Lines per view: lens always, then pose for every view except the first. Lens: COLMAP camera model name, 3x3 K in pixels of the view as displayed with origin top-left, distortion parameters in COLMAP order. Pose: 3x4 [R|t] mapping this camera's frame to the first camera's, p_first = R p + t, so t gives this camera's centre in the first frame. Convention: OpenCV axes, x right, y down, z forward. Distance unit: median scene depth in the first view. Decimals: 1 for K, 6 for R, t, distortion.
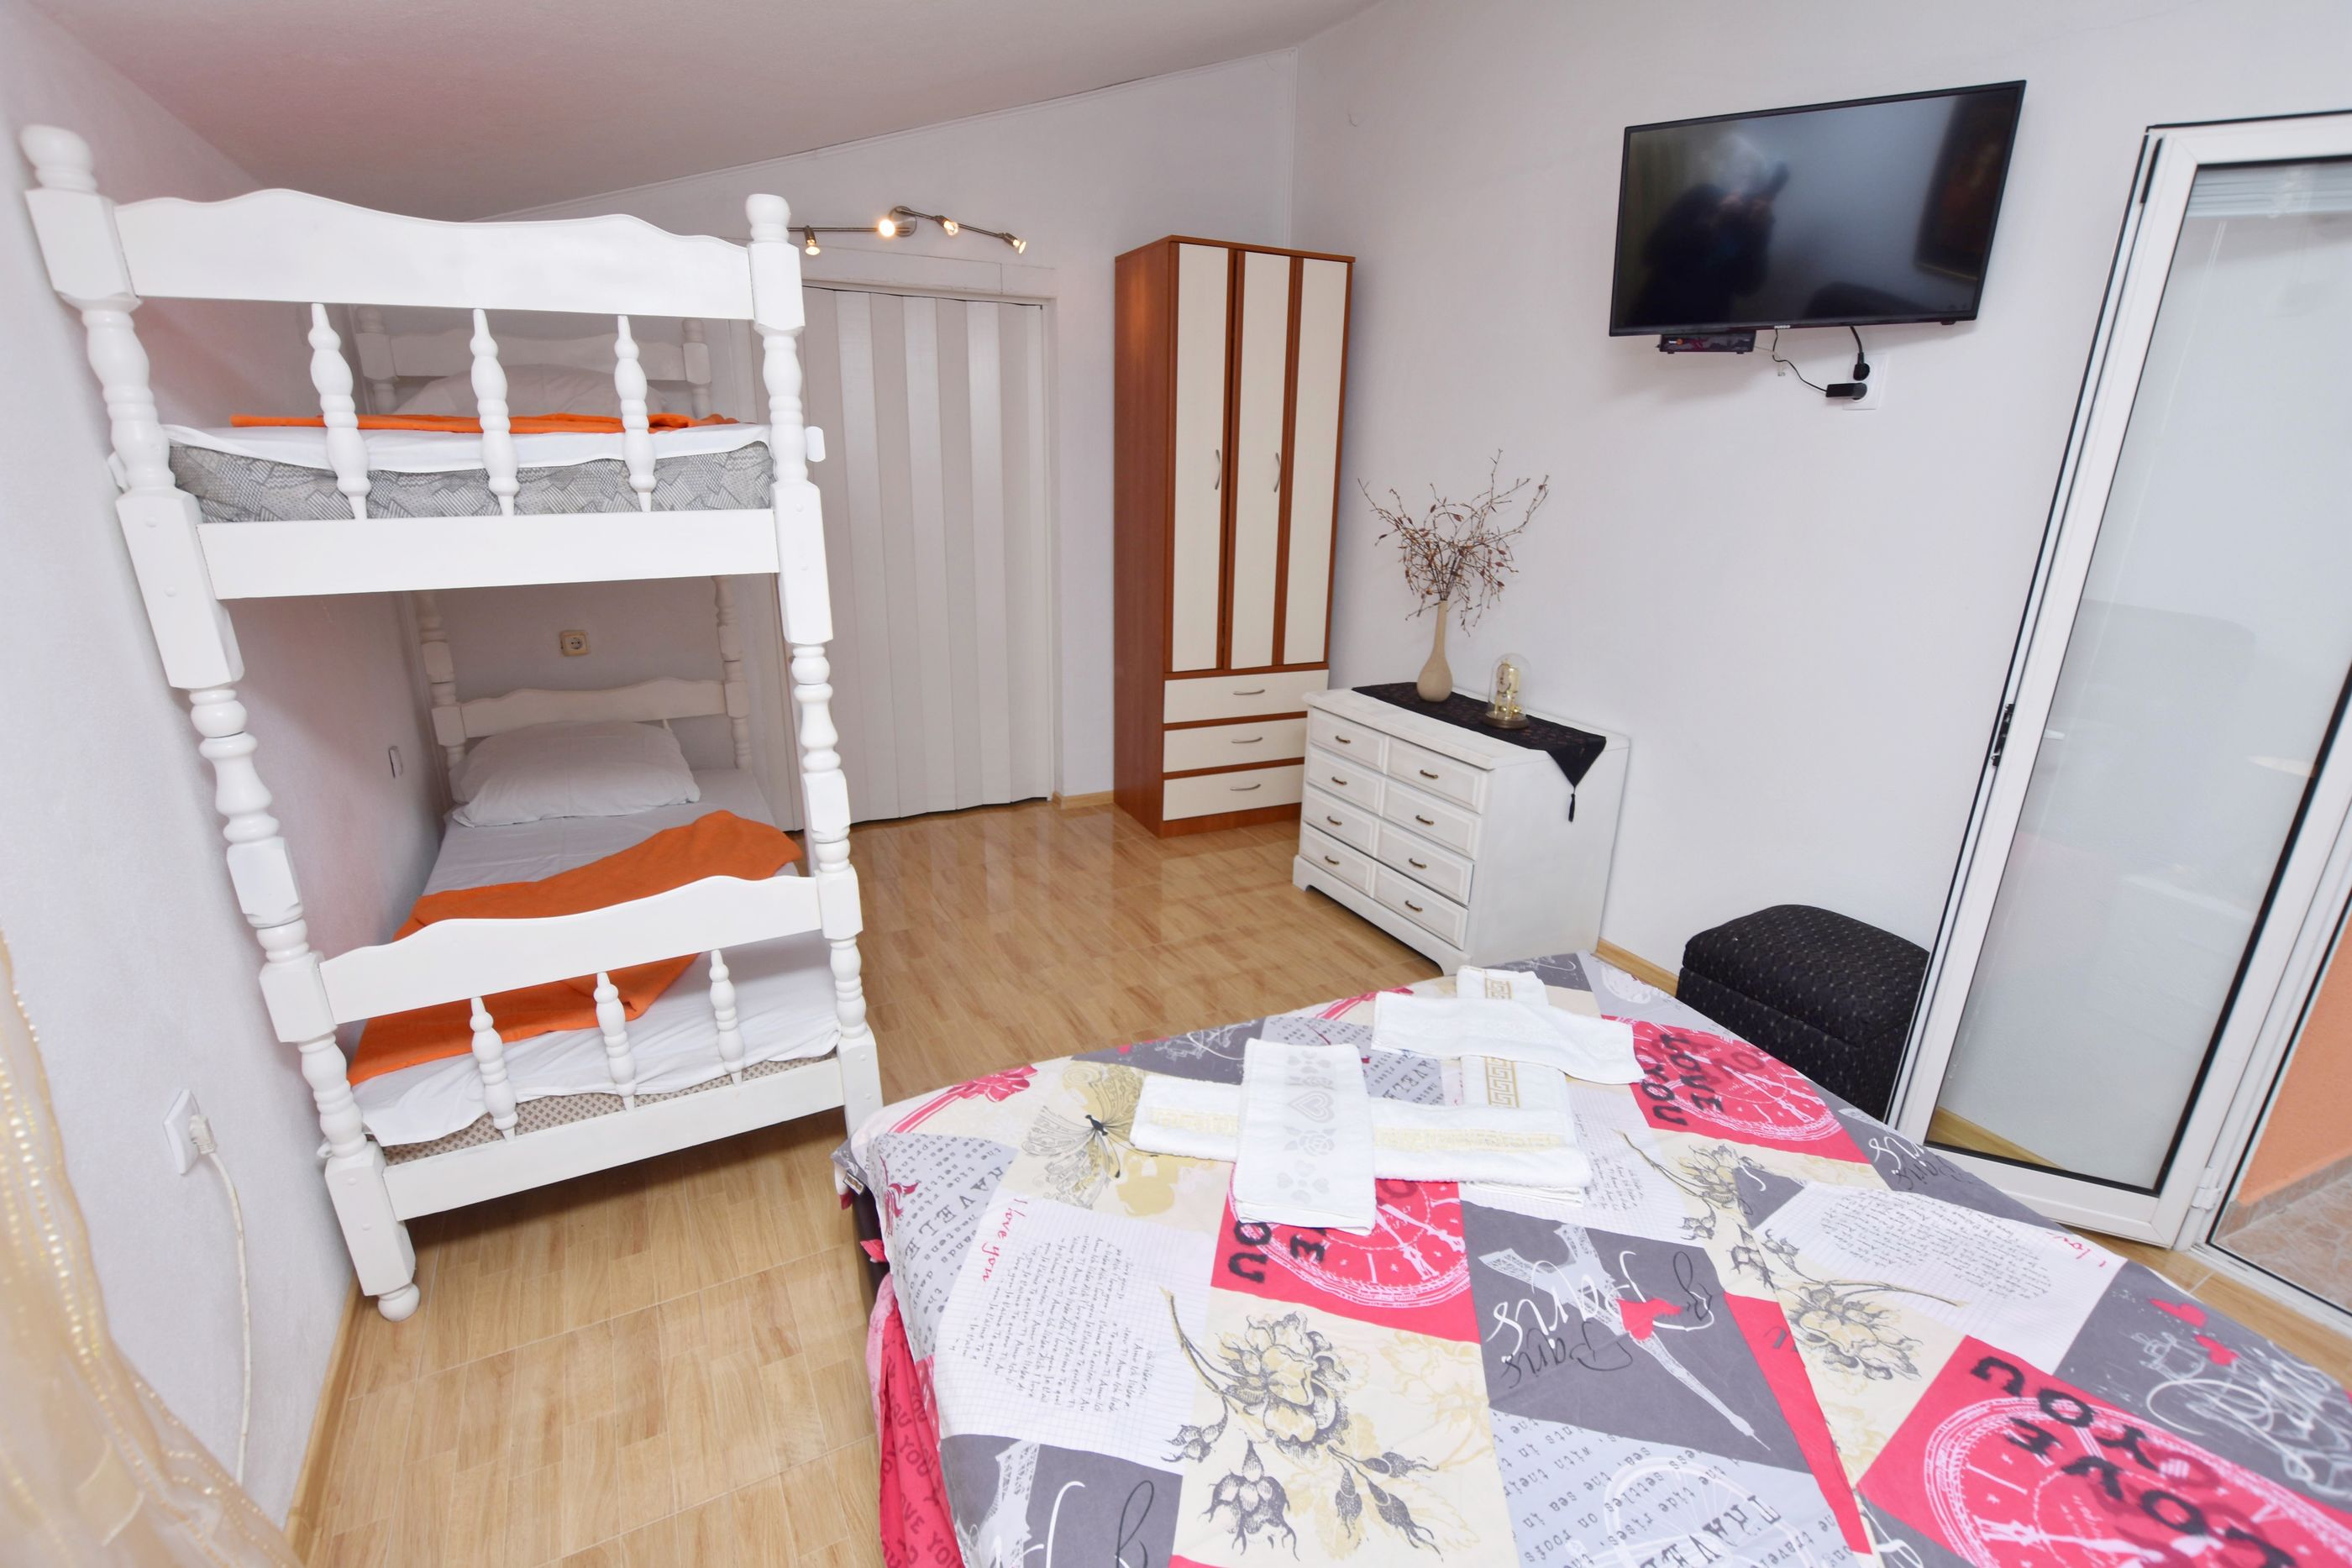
lens RADIAL K [[1042.0, 0, 1178.5], [0, 1042.0, 785.6], [0, 0, 1]] dist [-0.031176, 0.003876]
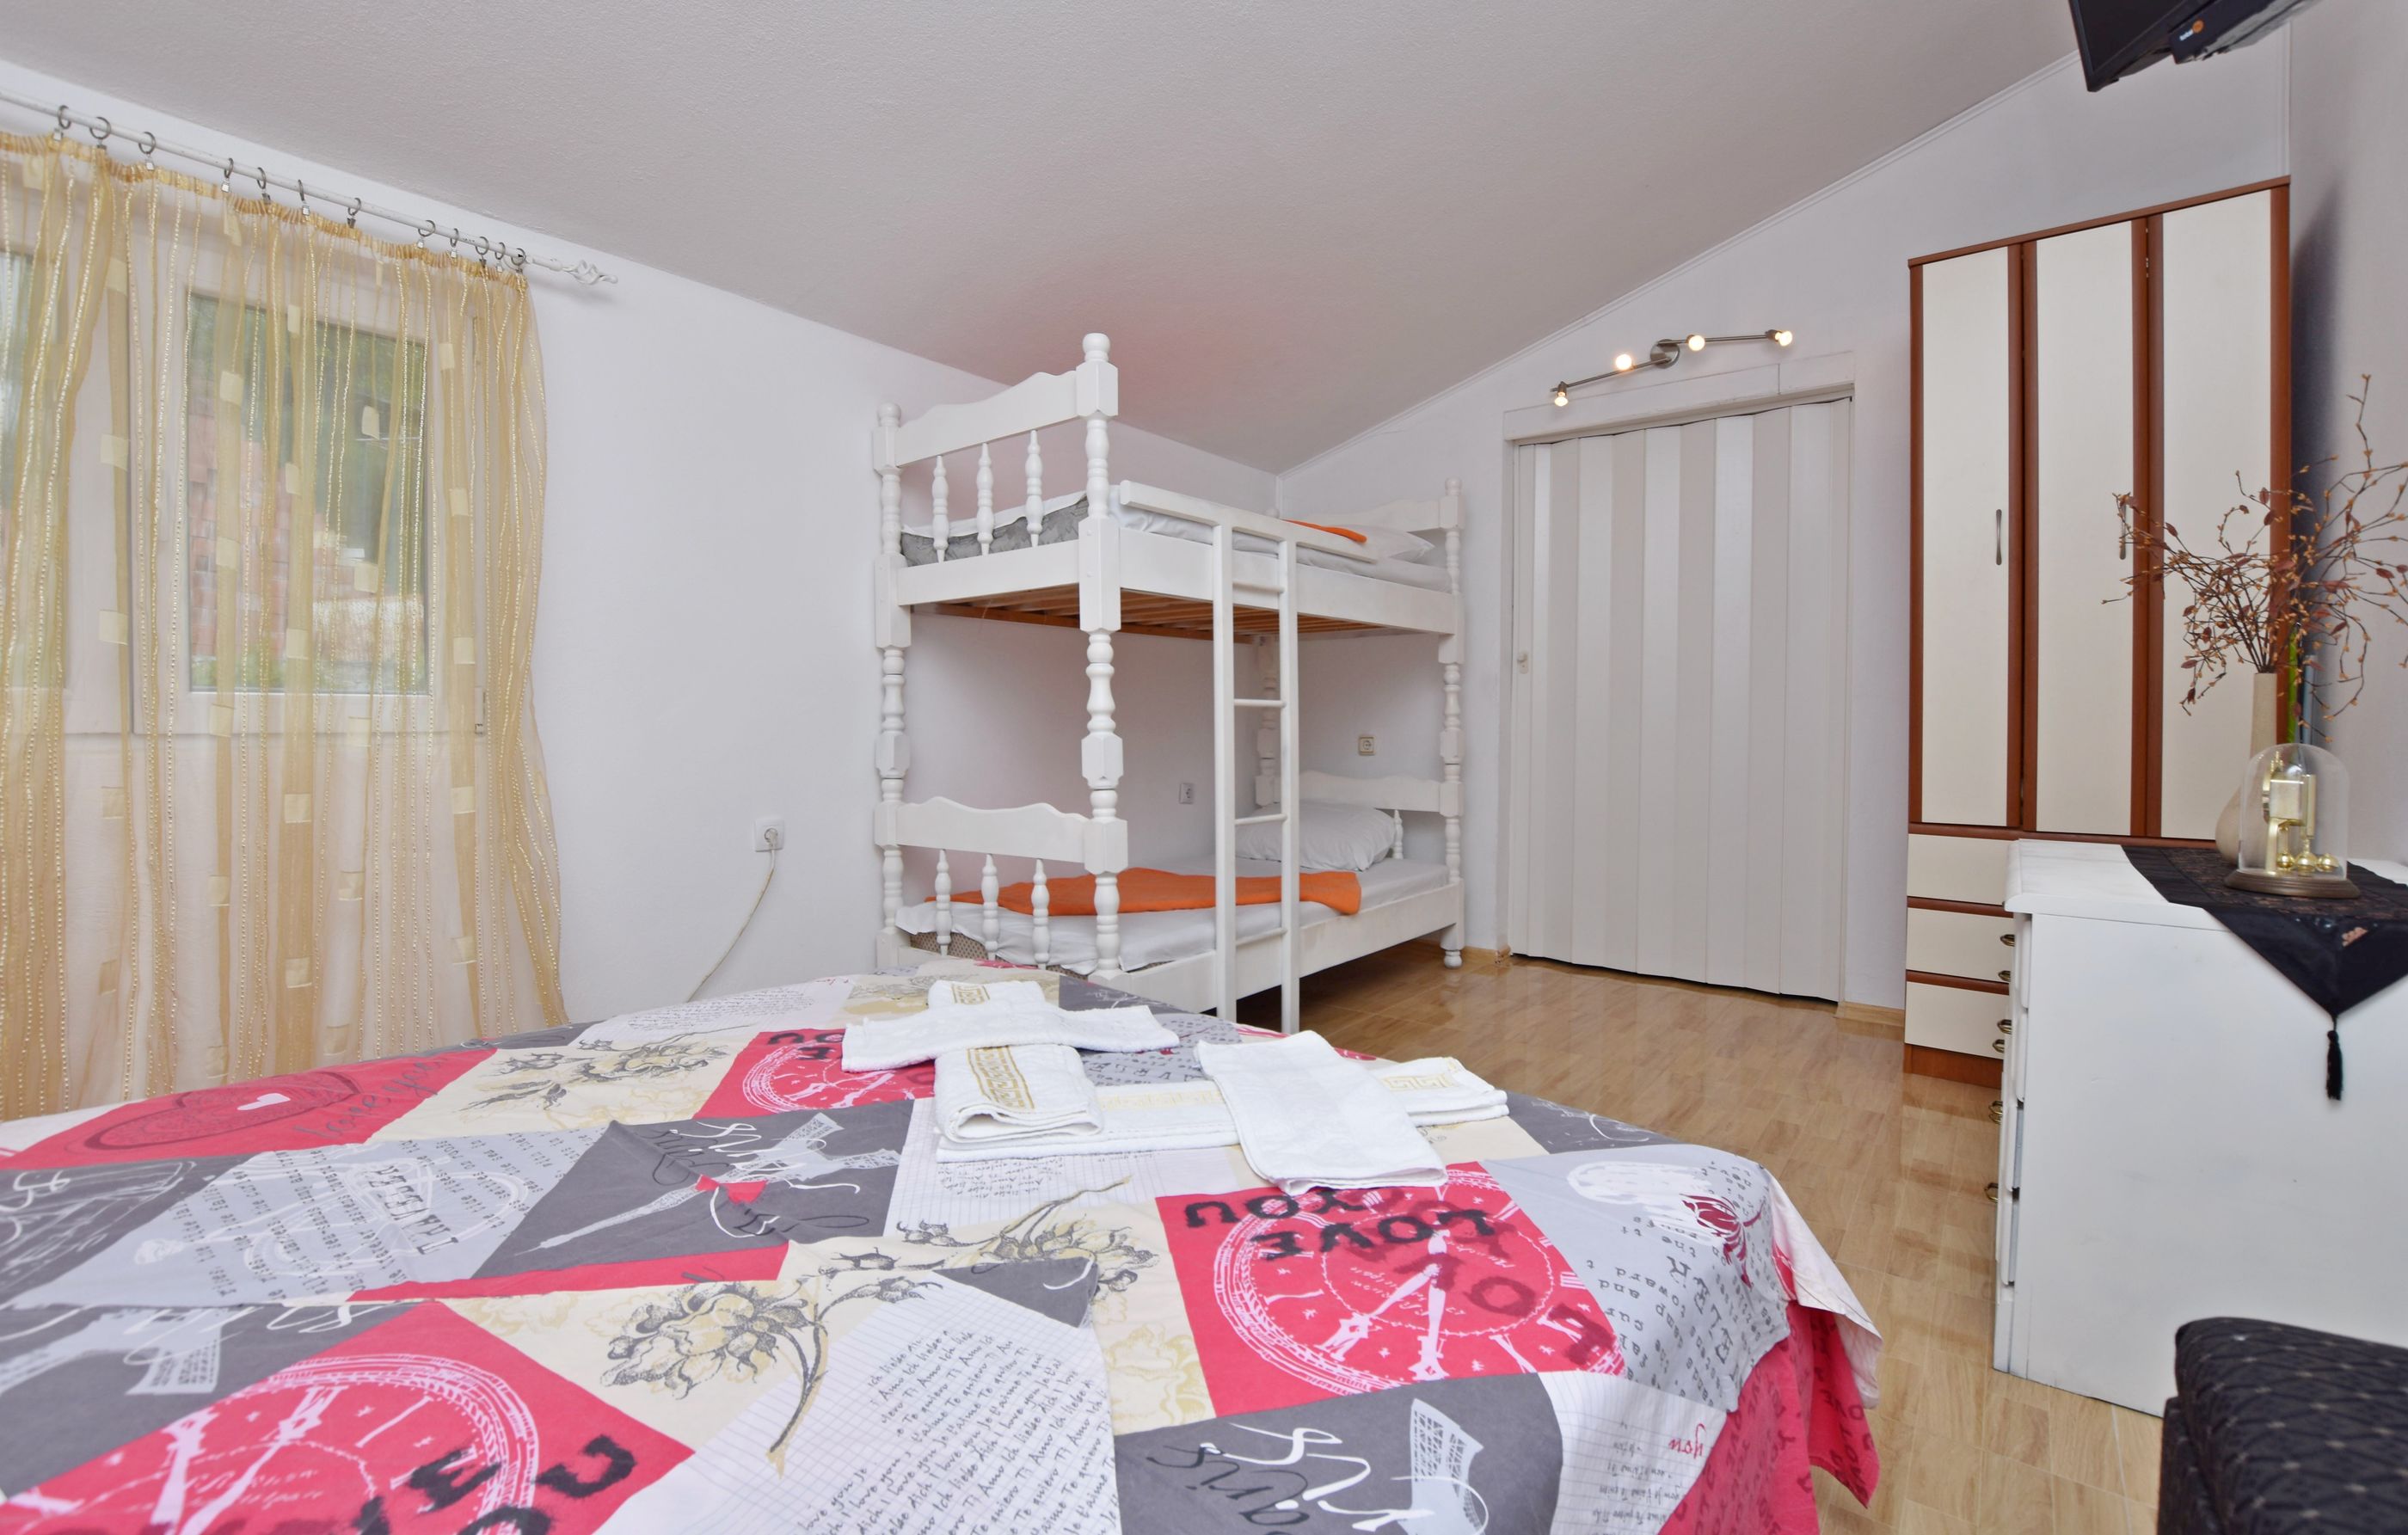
lens RADIAL K [[1062.2, 0, 1199.8], [0, 1062.2, 724.4], [0, 0, 1]] dist [-0.028367, 0.001558]
pose [[0.401315, -0.009746, -0.915888, 0.988210], [-0.278492, 0.951304, -0.132150, 0.126094], [0.872576, 0.308101, 0.379058, 0.646579]]
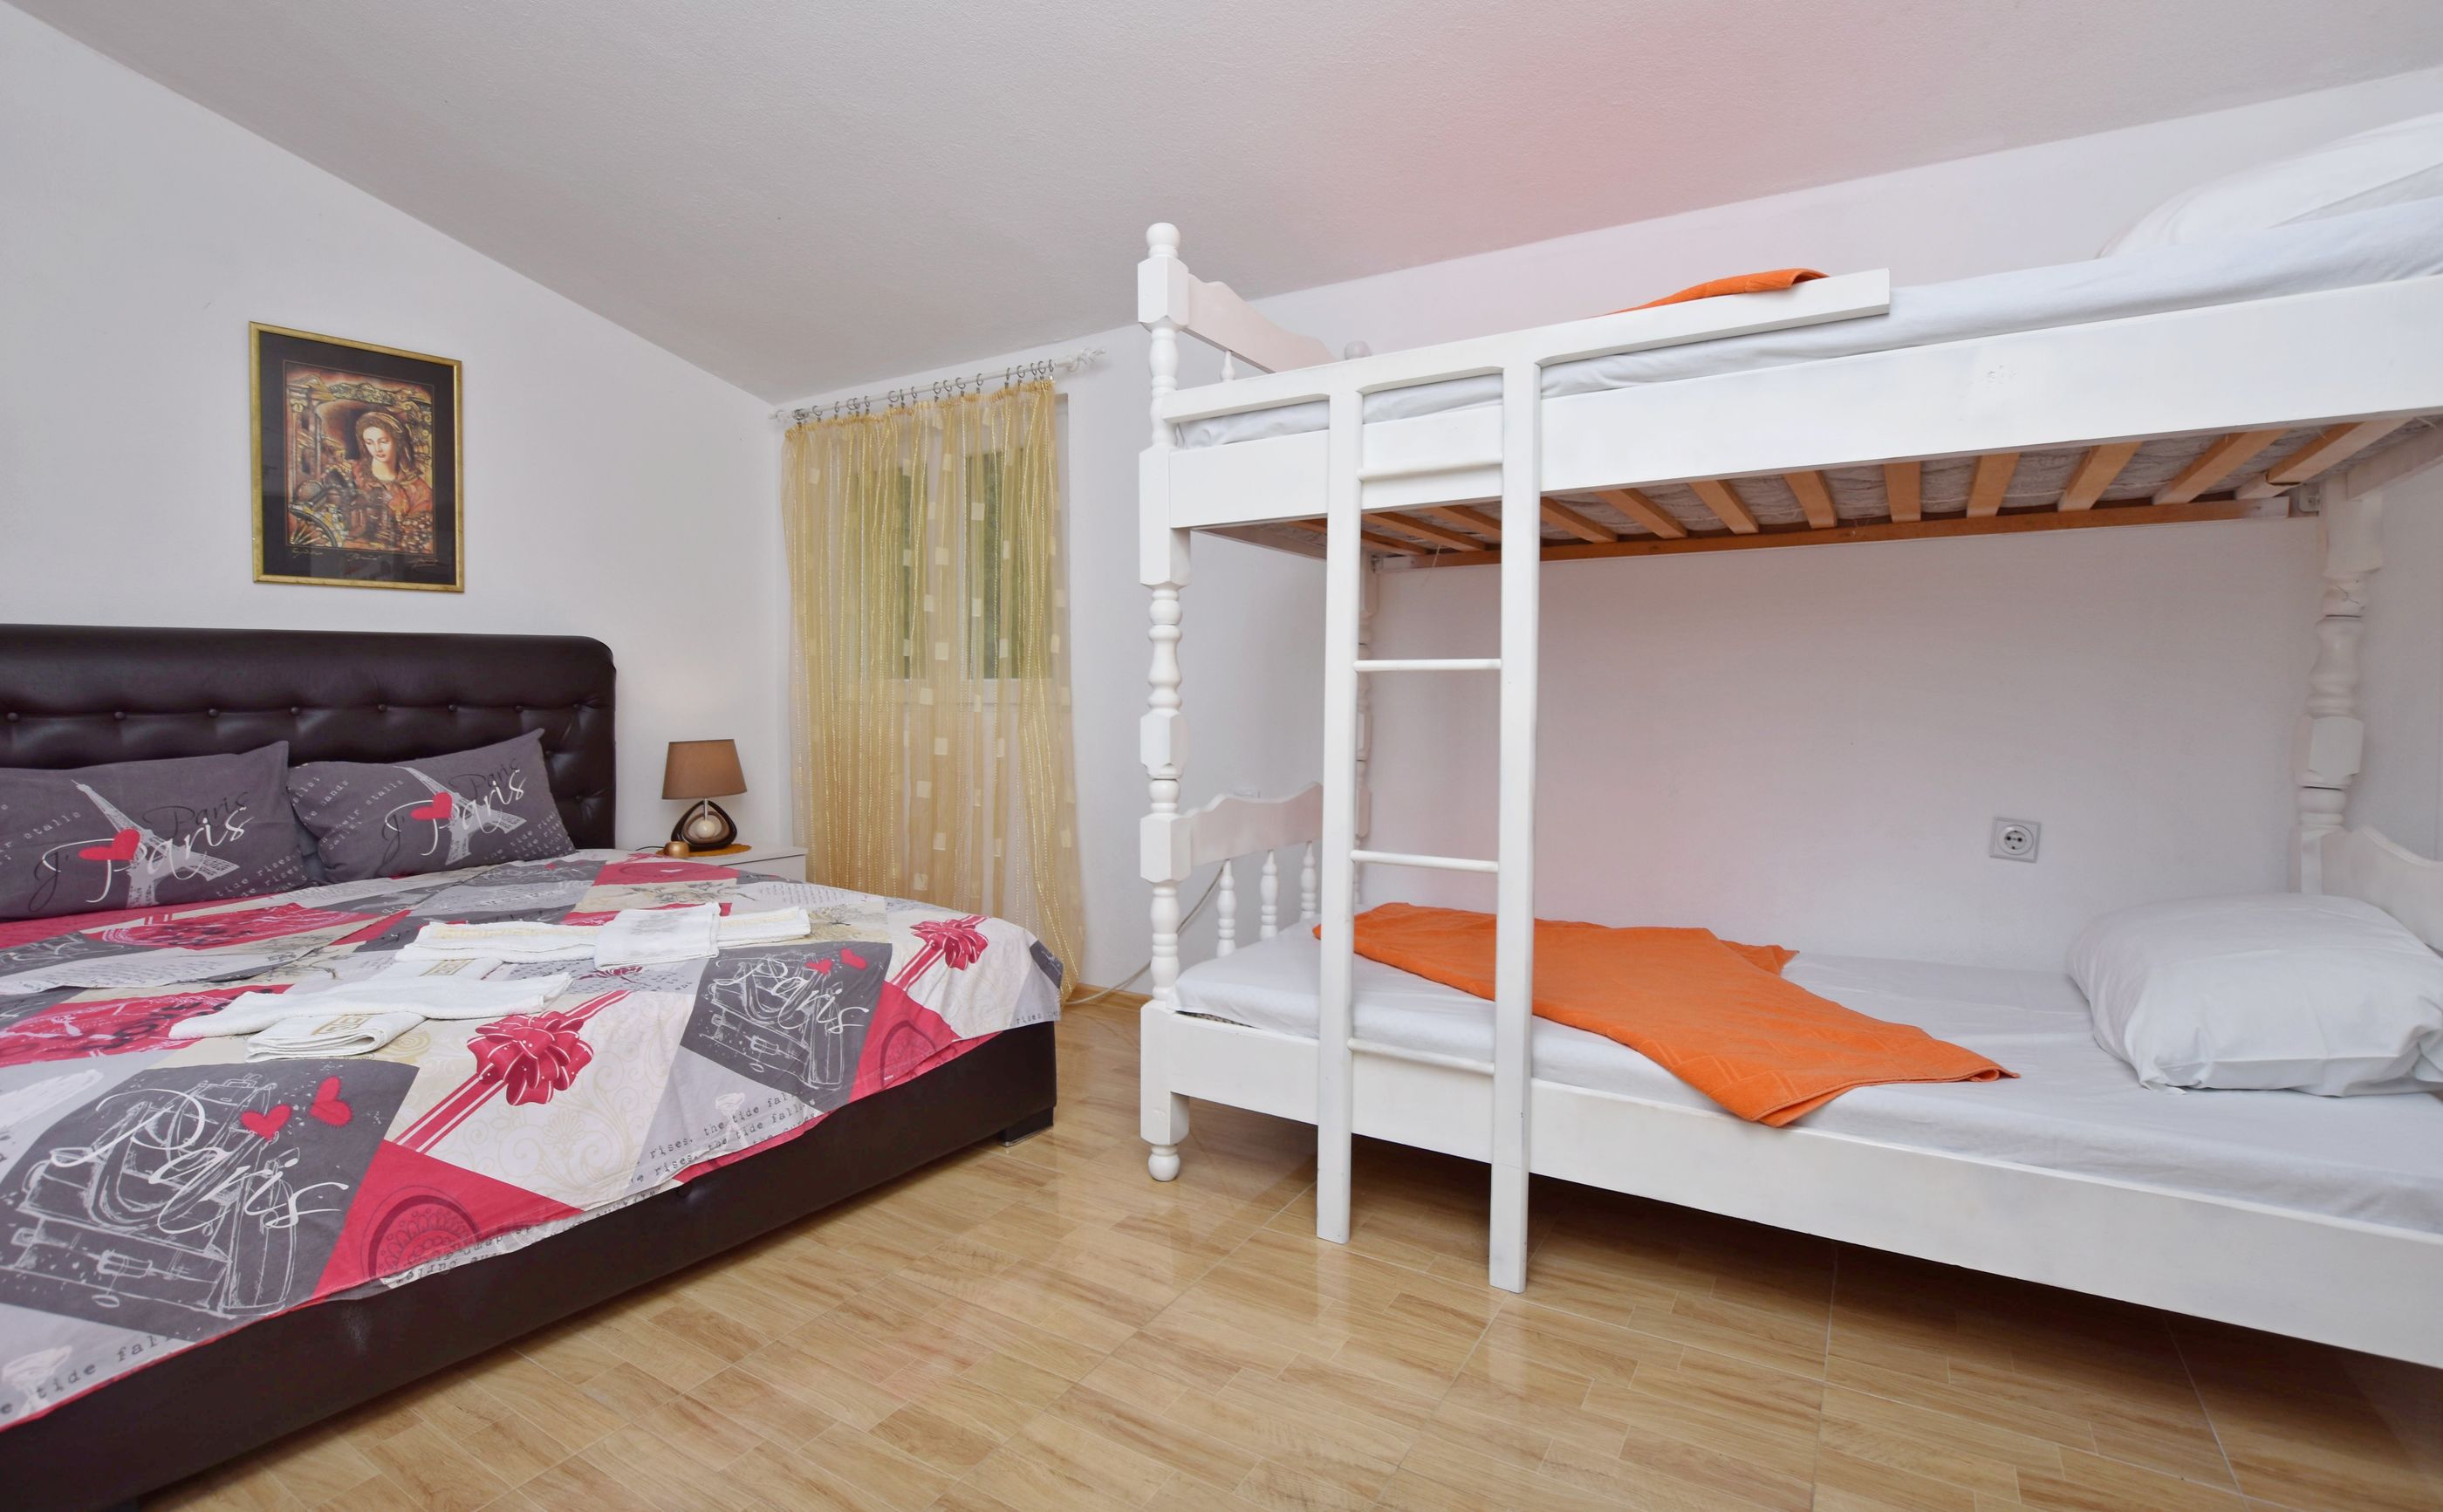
lens RADIAL K [[1100.4, 0, 1223.9], [0, 1100.4, 728.6], [0, 0, 1]] dist [-0.026874, 0.002280]
pose [[-0.864339, 0.001044, -0.502908, 0.182825], [-0.166810, 0.942791, 0.288650, -0.354522], [0.474439, 0.333382, -0.814717, 2.094305]]
